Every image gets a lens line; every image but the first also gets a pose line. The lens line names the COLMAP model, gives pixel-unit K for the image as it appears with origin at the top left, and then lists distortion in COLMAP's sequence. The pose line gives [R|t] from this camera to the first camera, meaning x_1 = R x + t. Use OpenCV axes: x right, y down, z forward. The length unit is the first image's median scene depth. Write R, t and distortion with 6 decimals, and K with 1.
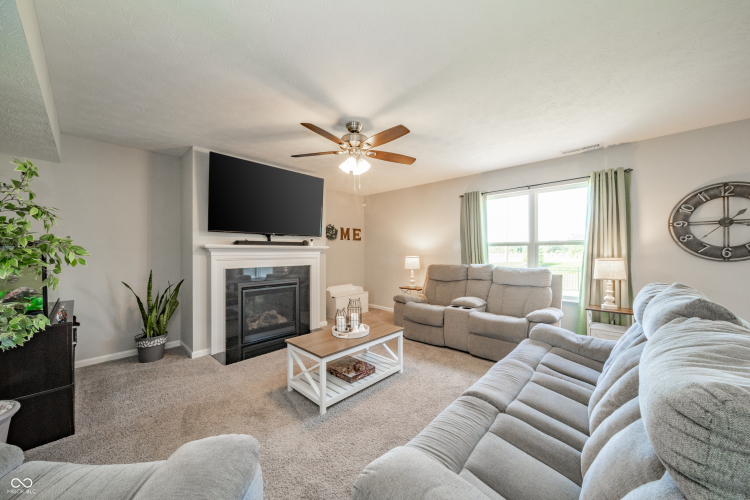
lens RADIAL K [[265.7, 0, 379.4], [0, 265.7, 249.7], [0, 0, 1]] dist [-0.002255, -0.000562]
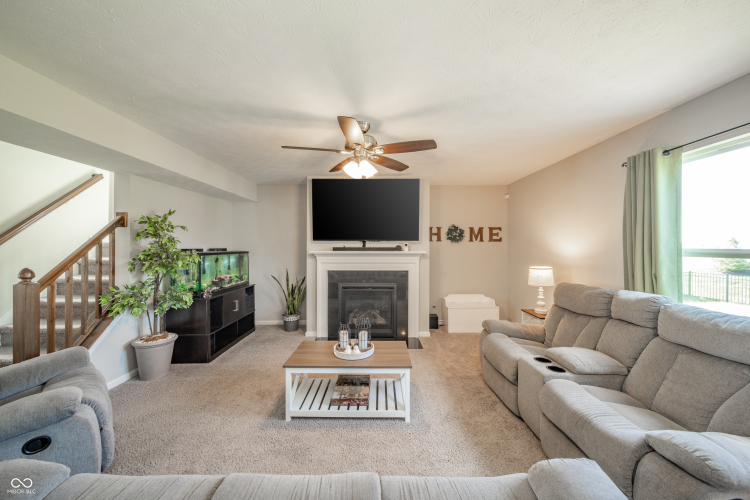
lens RADIAL K [[265.7, 0, 378.2], [0, 265.7, 246.2], [0, 0, 1]] dist [-0.002255, -0.000562]
pose [[0.684153, 0.002689, -0.729333, 0.419547], [0.001316, 0.999987, 0.004921, -0.040089], [0.729337, -0.004327, 0.684141, 0.290033]]
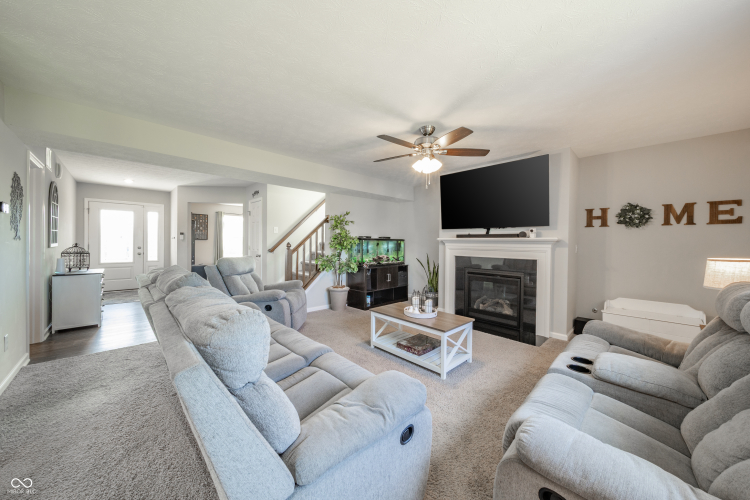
lens RADIAL K [[265.7, 0, 378.1], [0, 265.7, 244.5], [0, 0, 1]] dist [-0.002255, -0.000562]
pose [[-0.047944, 0.009937, -0.998801, 0.707019], [-0.003198, 0.999944, 0.010102, 0.001960], [0.998845, 0.003678, -0.047910, 0.591833]]
